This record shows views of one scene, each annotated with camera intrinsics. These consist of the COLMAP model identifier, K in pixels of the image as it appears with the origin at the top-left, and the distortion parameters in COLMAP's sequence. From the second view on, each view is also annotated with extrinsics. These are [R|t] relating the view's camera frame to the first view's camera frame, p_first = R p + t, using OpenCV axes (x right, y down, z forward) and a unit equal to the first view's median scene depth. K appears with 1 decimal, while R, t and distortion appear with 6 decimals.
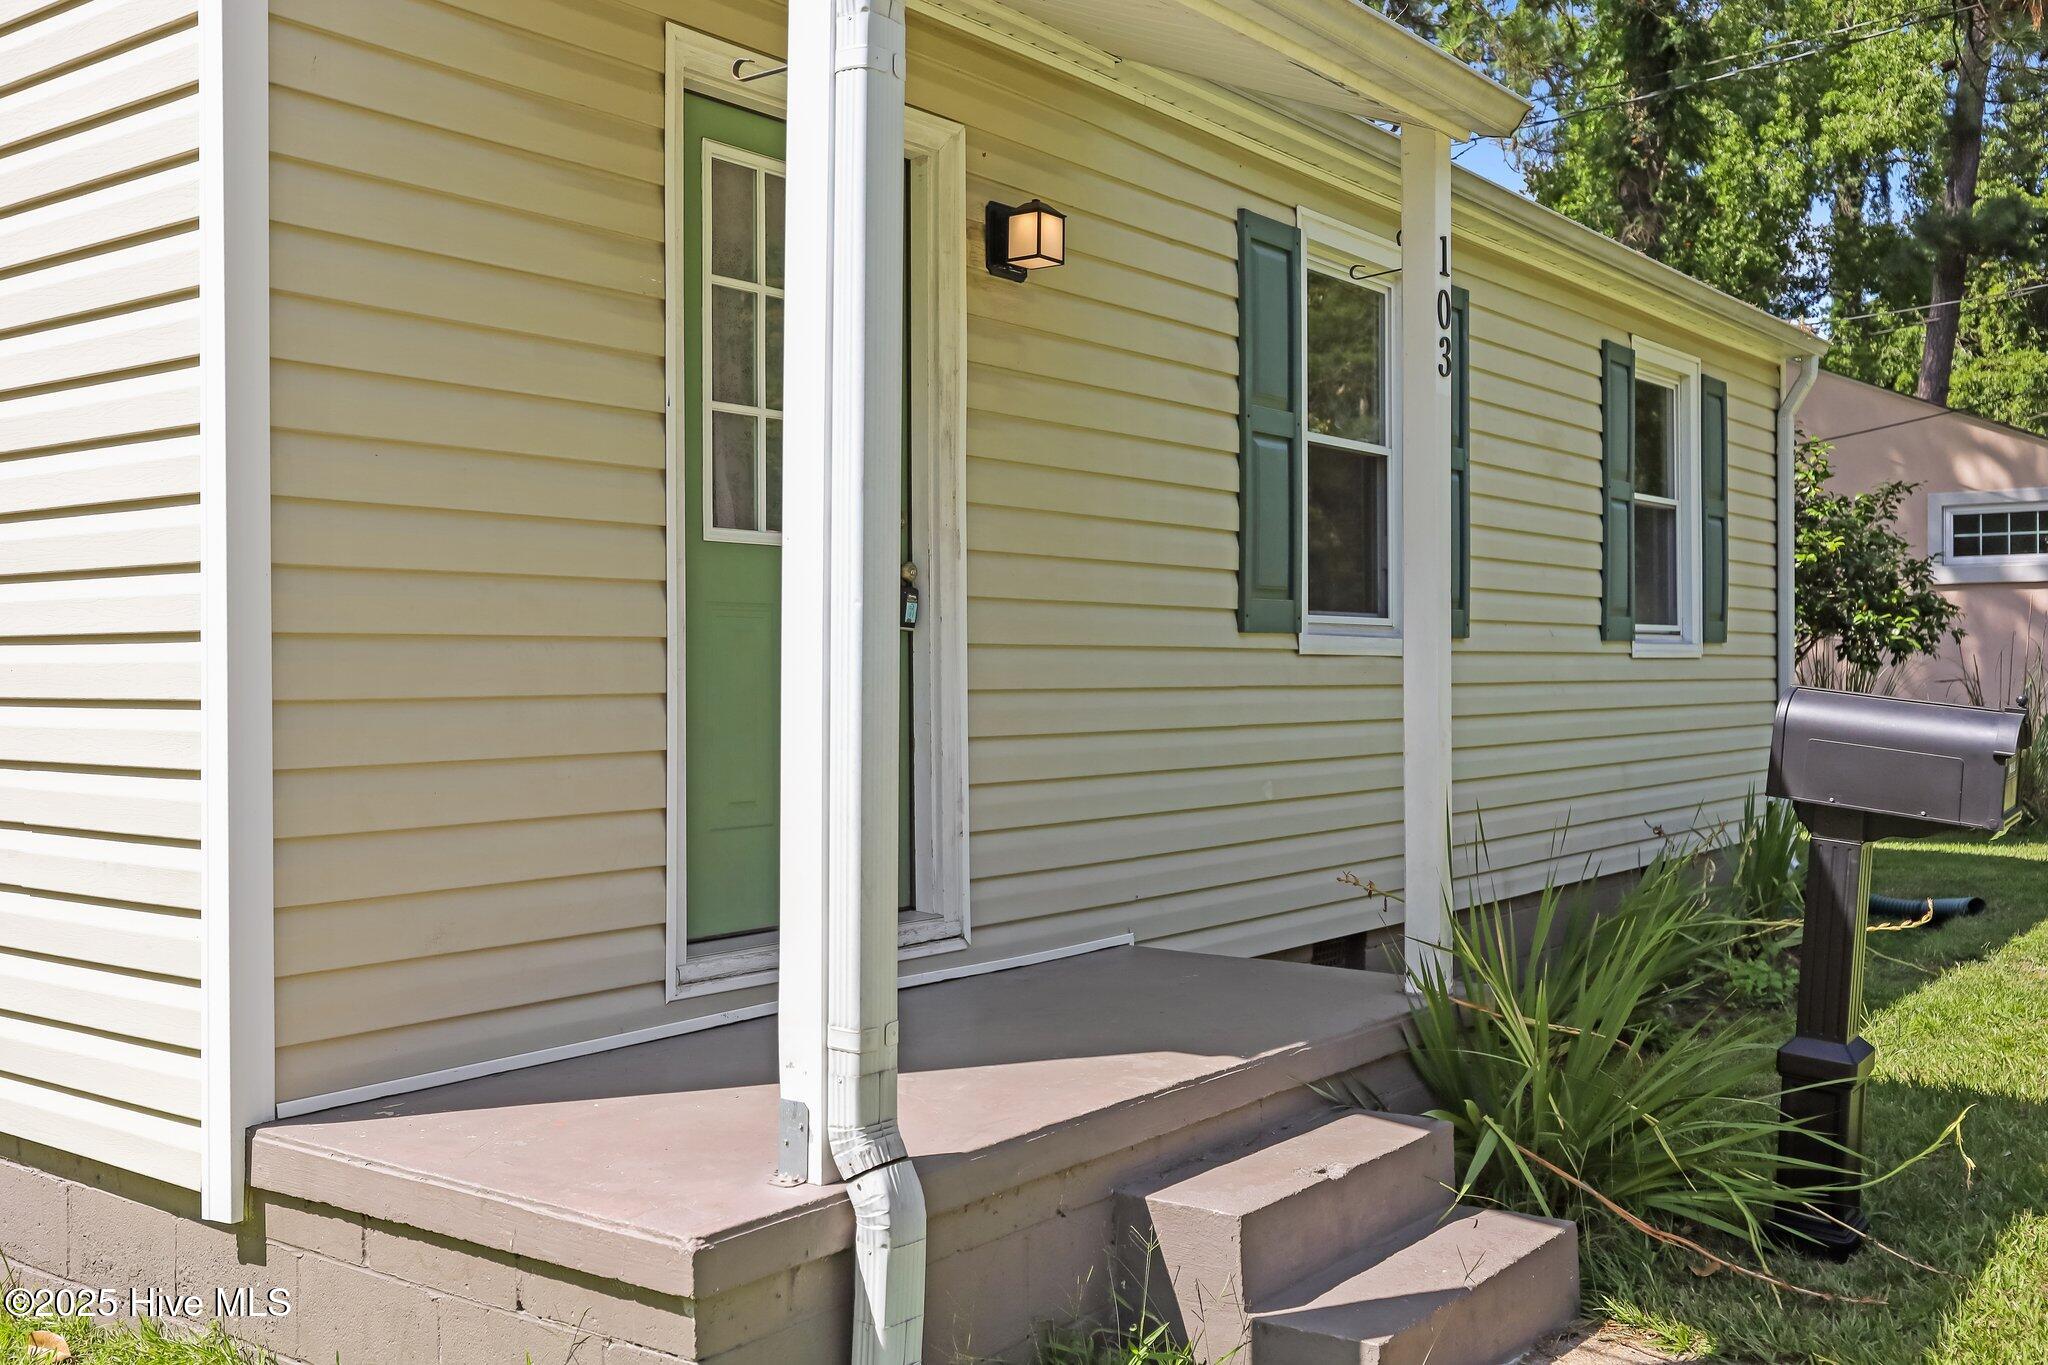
lens RADIAL K [[1935.9, 0, 1024.0], [0, 1935.9, 682.5], [0, 0, 1]] dist [0.003290, -0.009847]
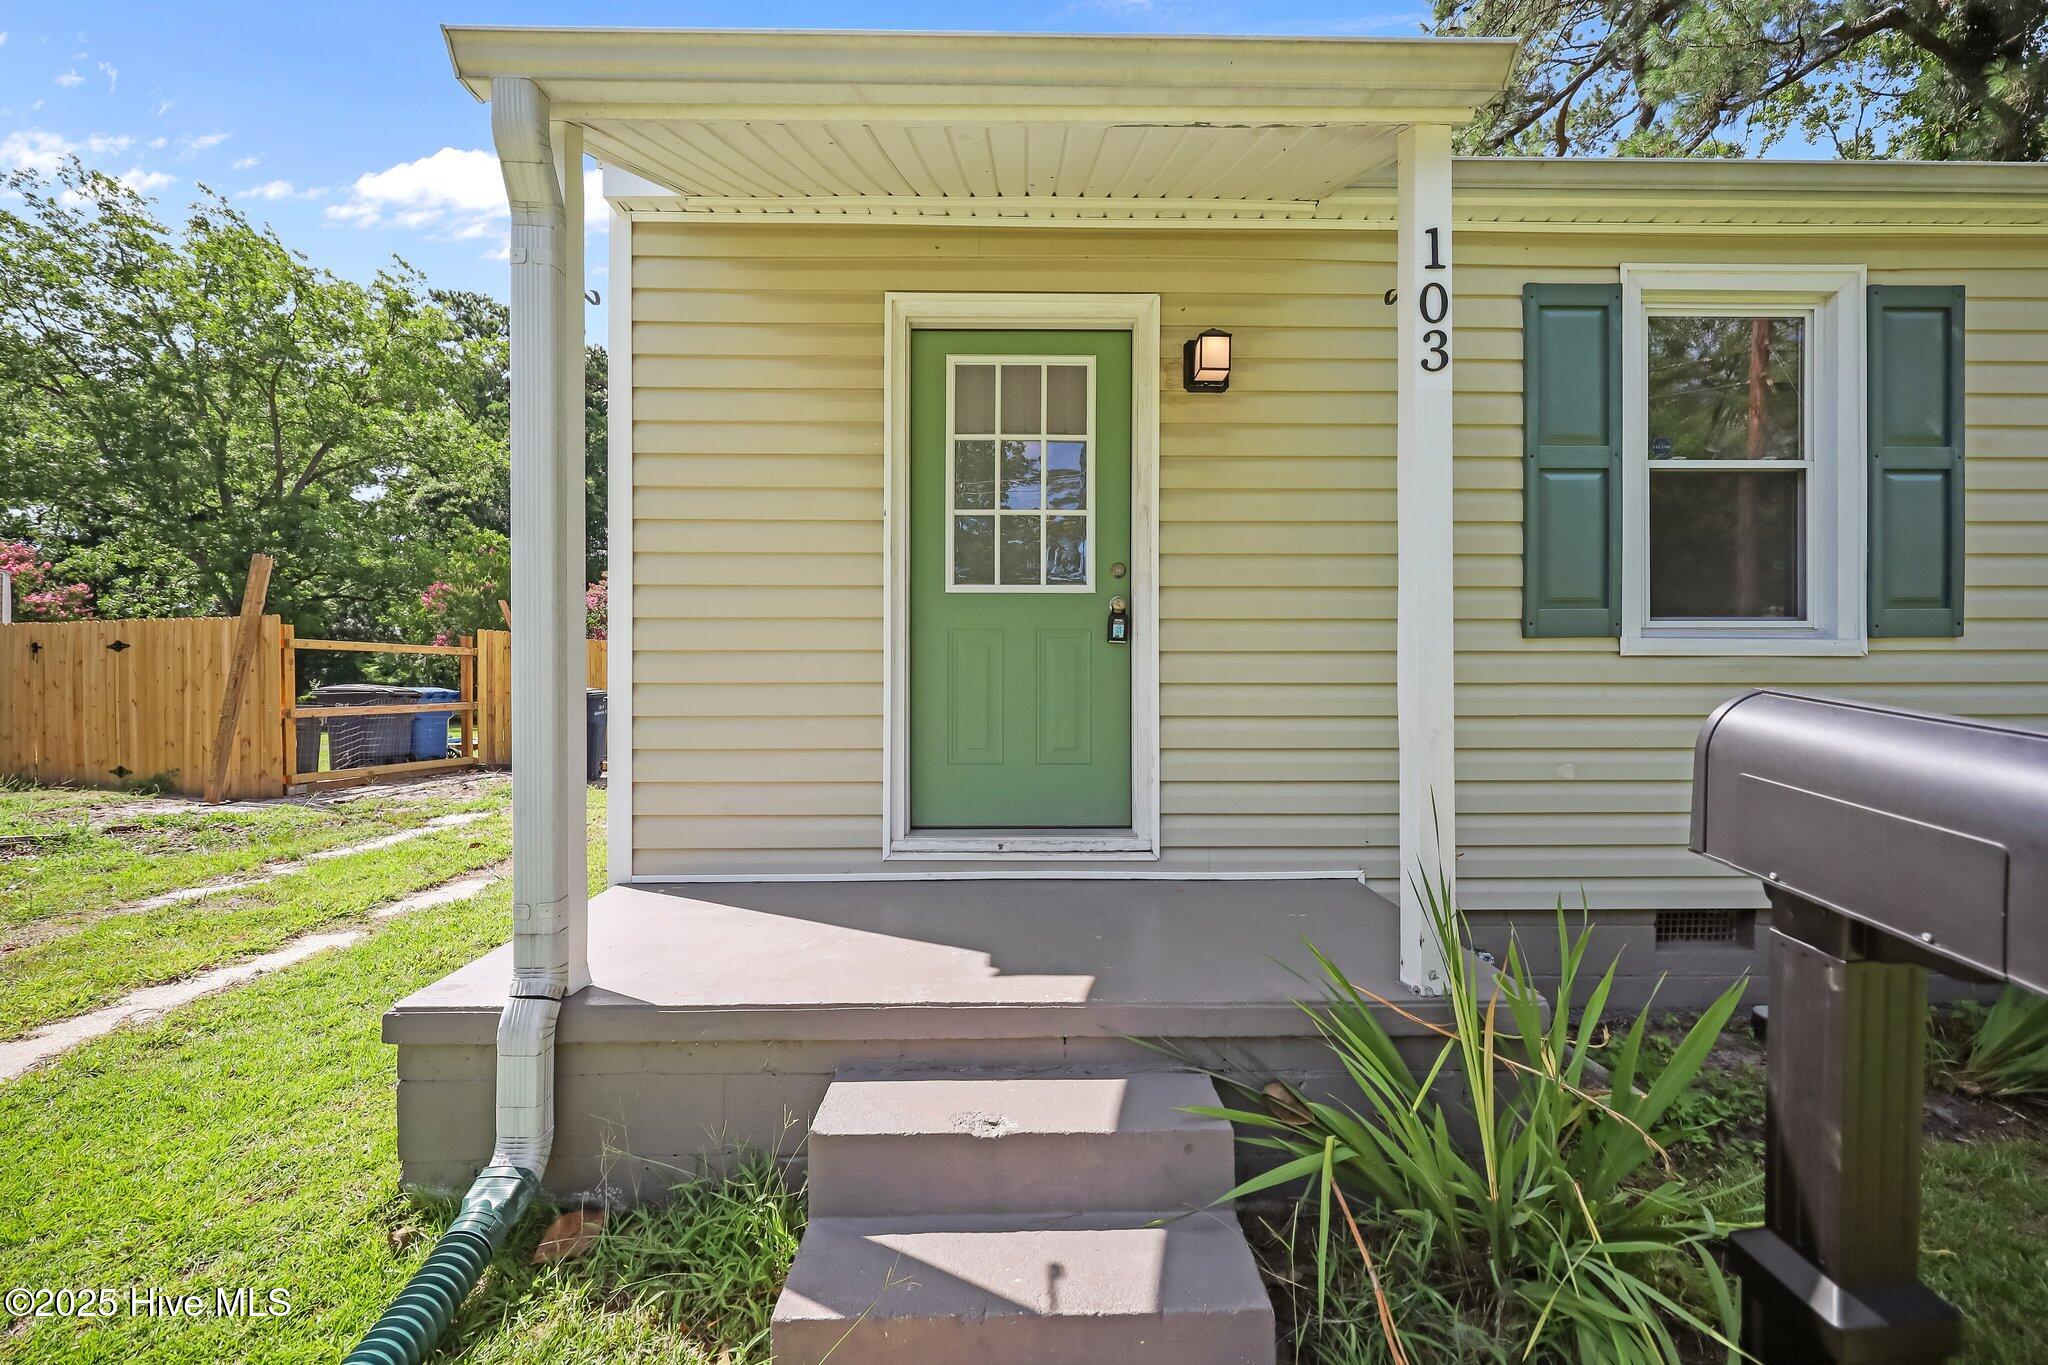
lens RADIAL K [[818.1, 0, 1024.0], [0, 818.1, 682.5], [0, 0, 1]] dist [-0.002863, -0.000101]
pose [[0.616361, 0.011416, -0.787381, 0.380735], [-0.005381, 0.999933, 0.010285, -0.002084], [0.787445, -0.002102, 0.616381, 0.526313]]
